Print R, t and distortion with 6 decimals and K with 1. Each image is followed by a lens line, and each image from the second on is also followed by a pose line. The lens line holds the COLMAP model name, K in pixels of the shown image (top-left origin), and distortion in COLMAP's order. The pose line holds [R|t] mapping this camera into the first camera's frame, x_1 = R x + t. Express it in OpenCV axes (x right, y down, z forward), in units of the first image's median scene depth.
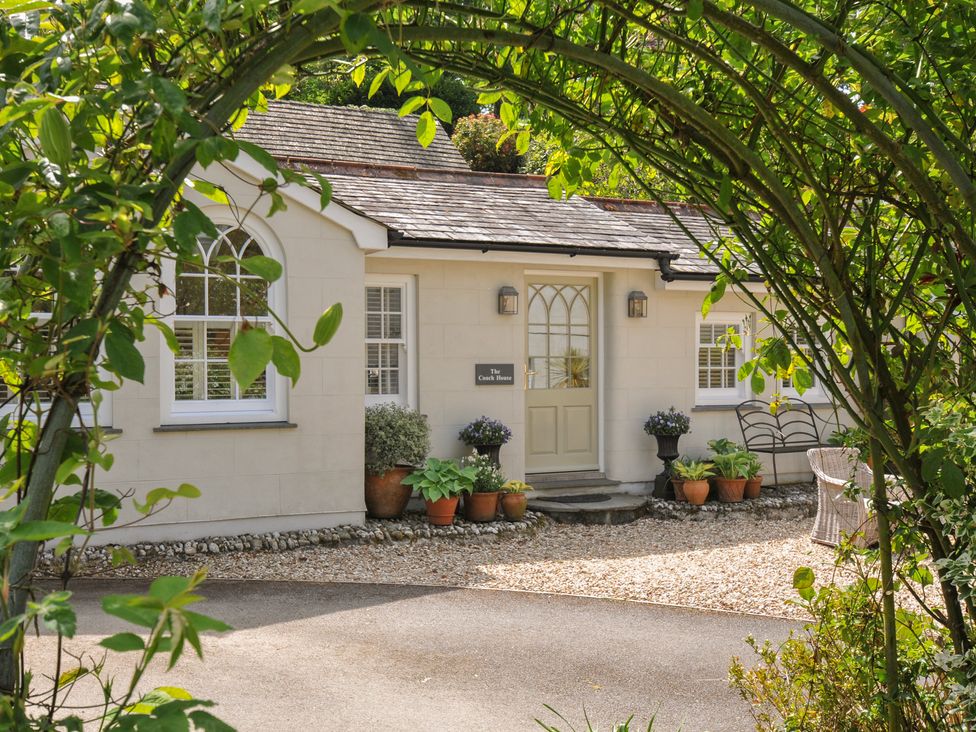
lens RADIAL K [[815.7, 0, 494.6], [0, 815.7, 378.6], [0, 0, 1]] dist [0.019654, -0.003705]
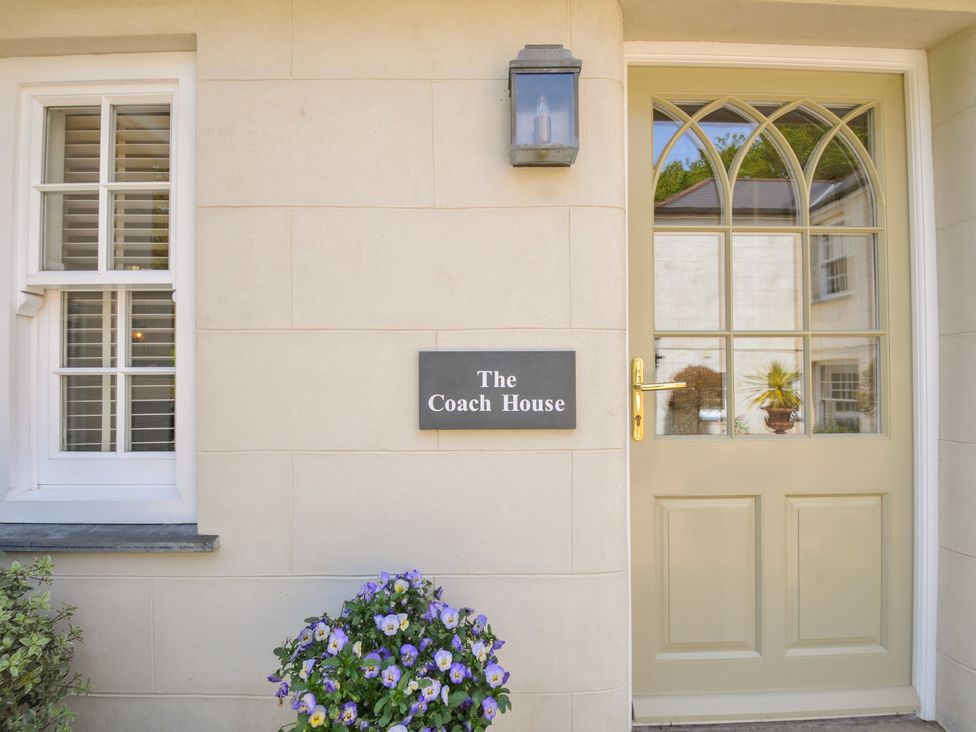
lens RADIAL K [[480.3, 0, 495.5], [0, 480.3, 377.2], [0, 0, 1]] dist [0.014582, -0.024312]
pose [[0.904999, -0.002662, -0.425405, 0.068119], [-0.010488, 0.999537, -0.028565, -0.004929], [0.425284, 0.030313, 0.904552, 0.856589]]
